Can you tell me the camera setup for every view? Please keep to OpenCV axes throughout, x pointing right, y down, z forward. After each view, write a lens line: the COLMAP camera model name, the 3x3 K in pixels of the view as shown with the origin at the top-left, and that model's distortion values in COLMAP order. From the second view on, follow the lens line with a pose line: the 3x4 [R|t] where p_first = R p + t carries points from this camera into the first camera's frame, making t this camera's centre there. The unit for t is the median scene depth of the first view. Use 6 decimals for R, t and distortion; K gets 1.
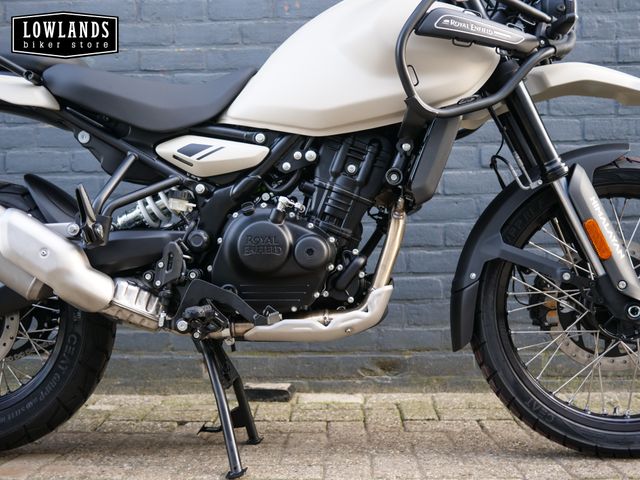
lens RADIAL K [[733.8, 0, 318.8], [0, 733.8, 240.8], [0, 0, 1]] dist [-0.002821, 0.000000]
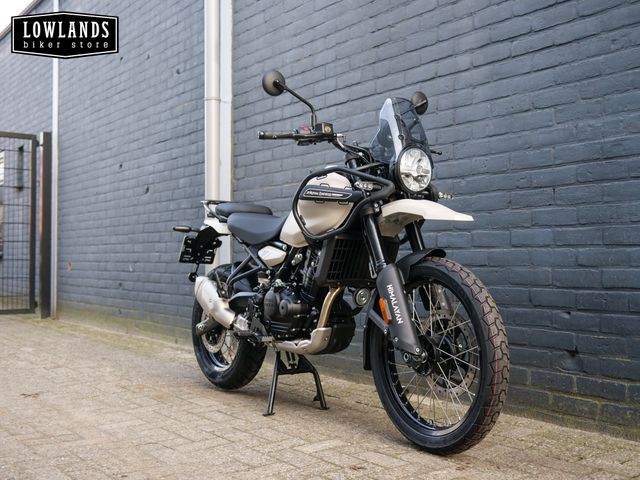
lens RADIAL K [[733.8, 0, 318.4], [0, 733.8, 241.6], [0, 0, 1]] dist [-0.002821, 0.000000]
pose [[0.617695, -0.008193, -0.786375, 1.058029], [-0.001983, 0.999926, -0.011976, -0.092100], [0.786415, 0.008957, 0.617633, -0.102297]]
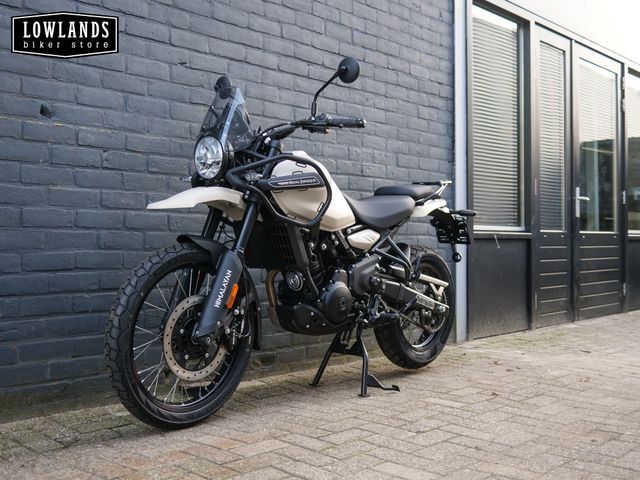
lens RADIAL K [[733.8, 0, 319.9], [0, 733.8, 243.3], [0, 0, 1]] dist [-0.002821, 0.000000]
pose [[0.664482, 0.013414, 0.747184, -0.989569], [-0.011246, 0.999905, -0.007950, -0.063334], [-0.747220, -0.003120, 0.664570, -0.108415]]
